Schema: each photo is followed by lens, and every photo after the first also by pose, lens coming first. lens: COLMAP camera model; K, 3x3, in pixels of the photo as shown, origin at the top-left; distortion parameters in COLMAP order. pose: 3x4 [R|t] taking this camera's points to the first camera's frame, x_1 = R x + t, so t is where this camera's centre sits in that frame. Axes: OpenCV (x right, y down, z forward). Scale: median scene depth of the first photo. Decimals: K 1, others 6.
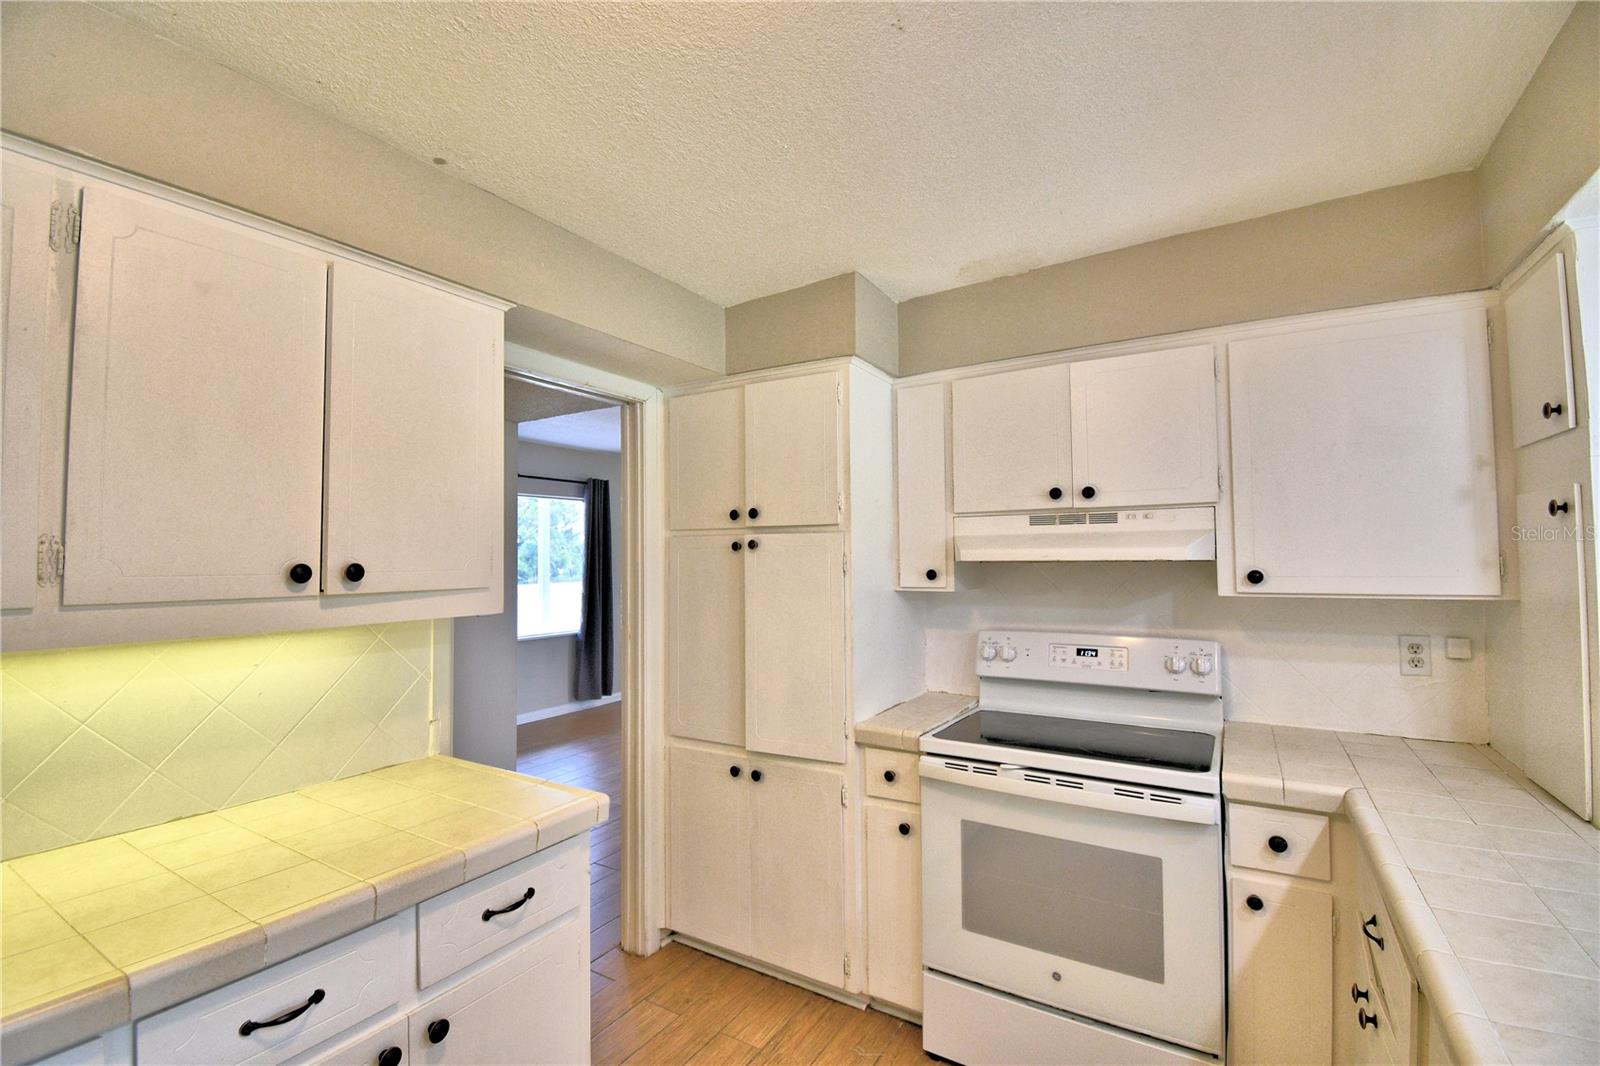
lens RADIAL K [[701.7, 0, 790.8], [0, 701.7, 533.3], [0, 0, 1]] dist [0.023106, -0.029326]
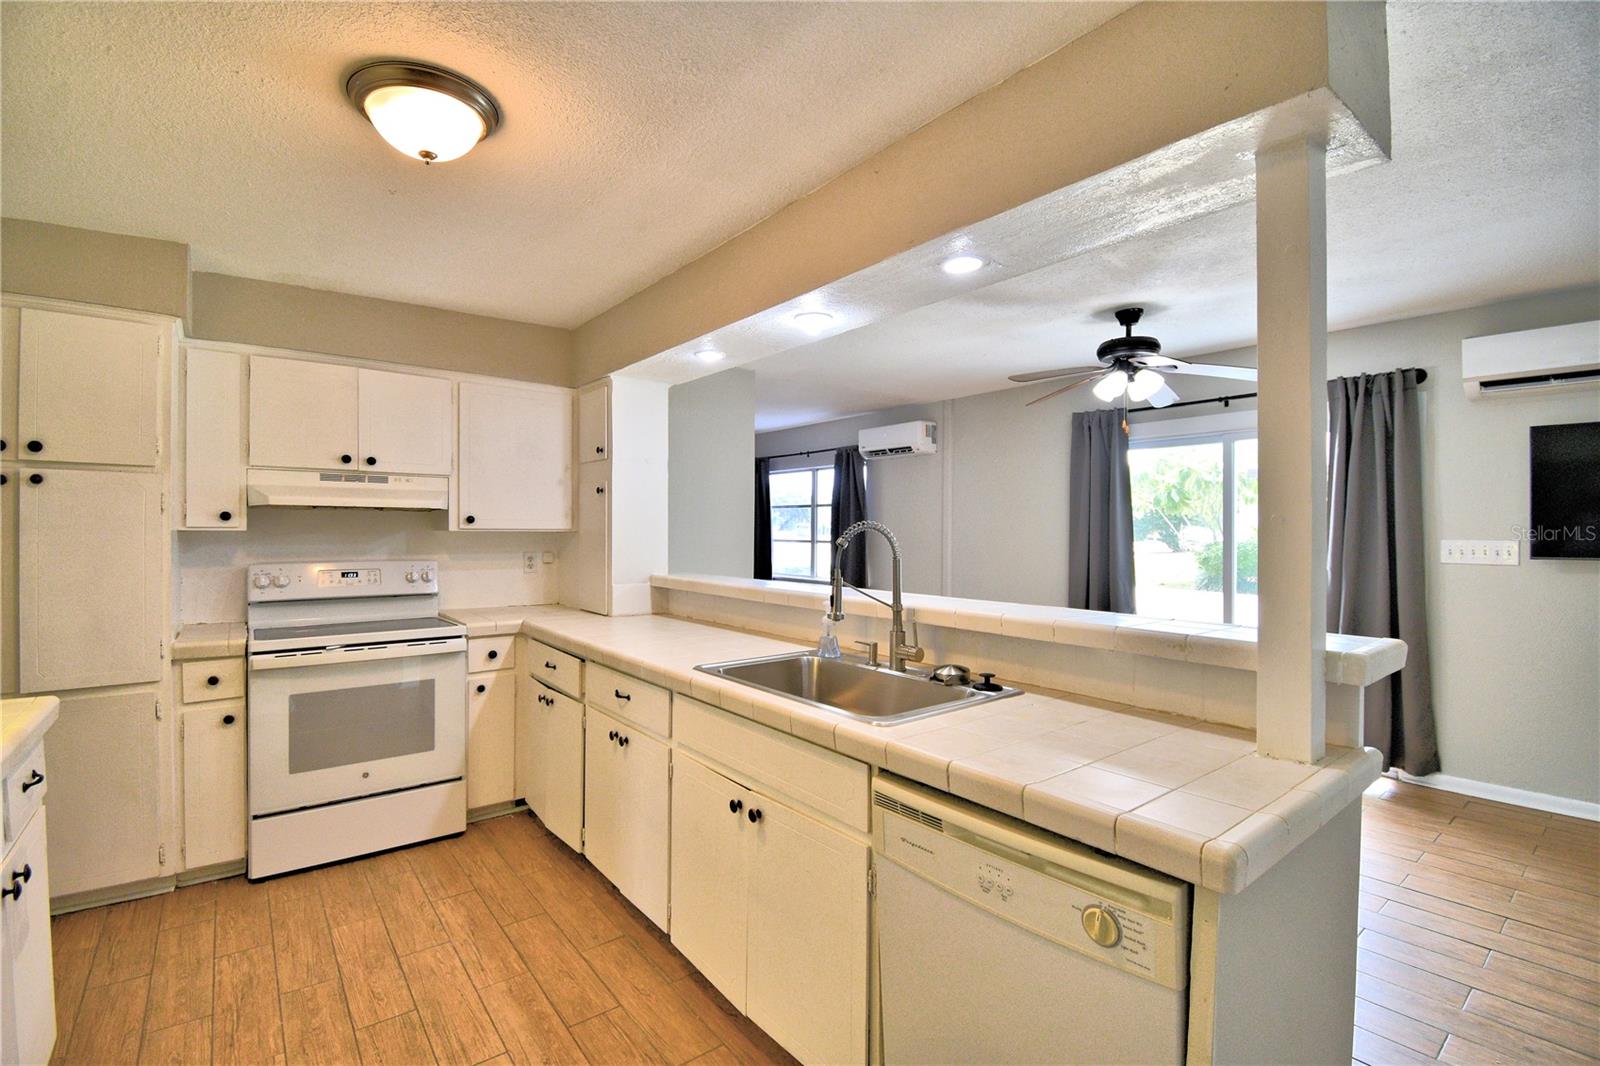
lens RADIAL K [[701.7, 0, 790.8], [0, 701.7, 533.3], [0, 0, 1]] dist [0.023106, -0.029326]
pose [[0.345045, 0.006295, 0.938565, -0.632237], [-0.042913, 0.999038, 0.009076, 0.040199], [-0.937605, -0.043408, 0.344983, -0.318824]]
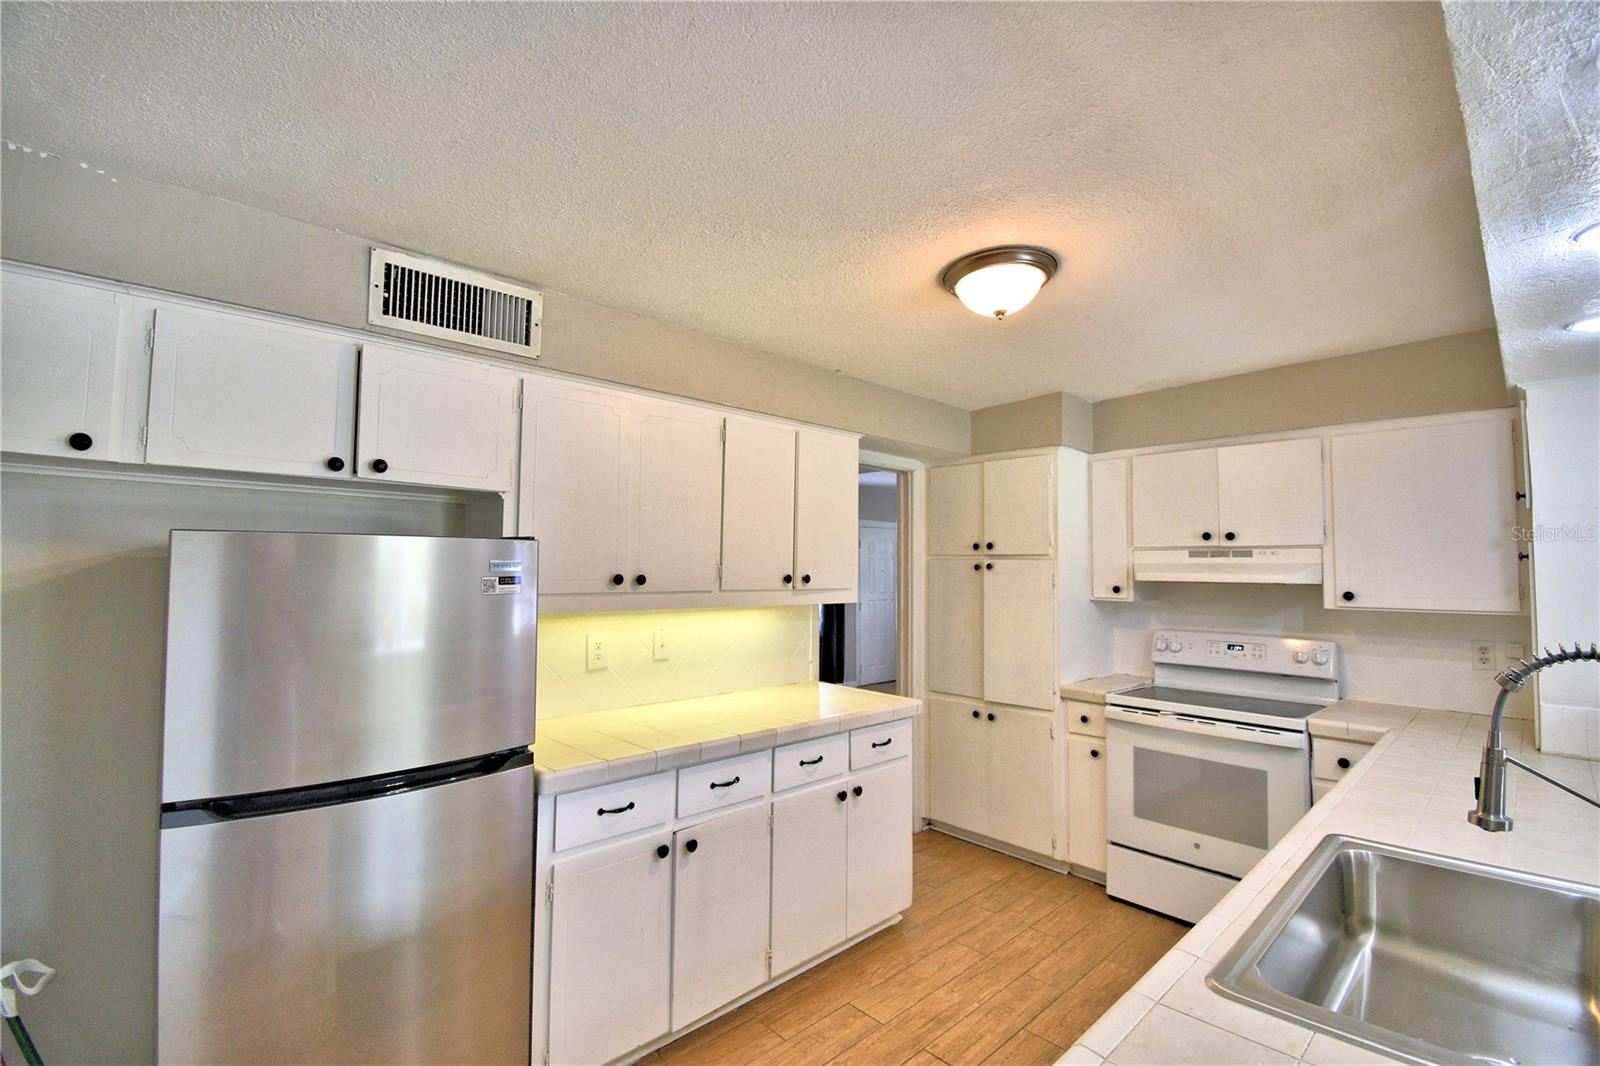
lens RADIAL K [[701.7, 0, 790.8], [0, 701.7, 533.3], [0, 0, 1]] dist [0.023106, -0.029326]
pose [[0.964960, 0.006826, -0.262309, -0.076573], [-0.011556, 0.999797, -0.016495, -0.028201], [0.262144, 0.018948, 0.964843, -0.650469]]
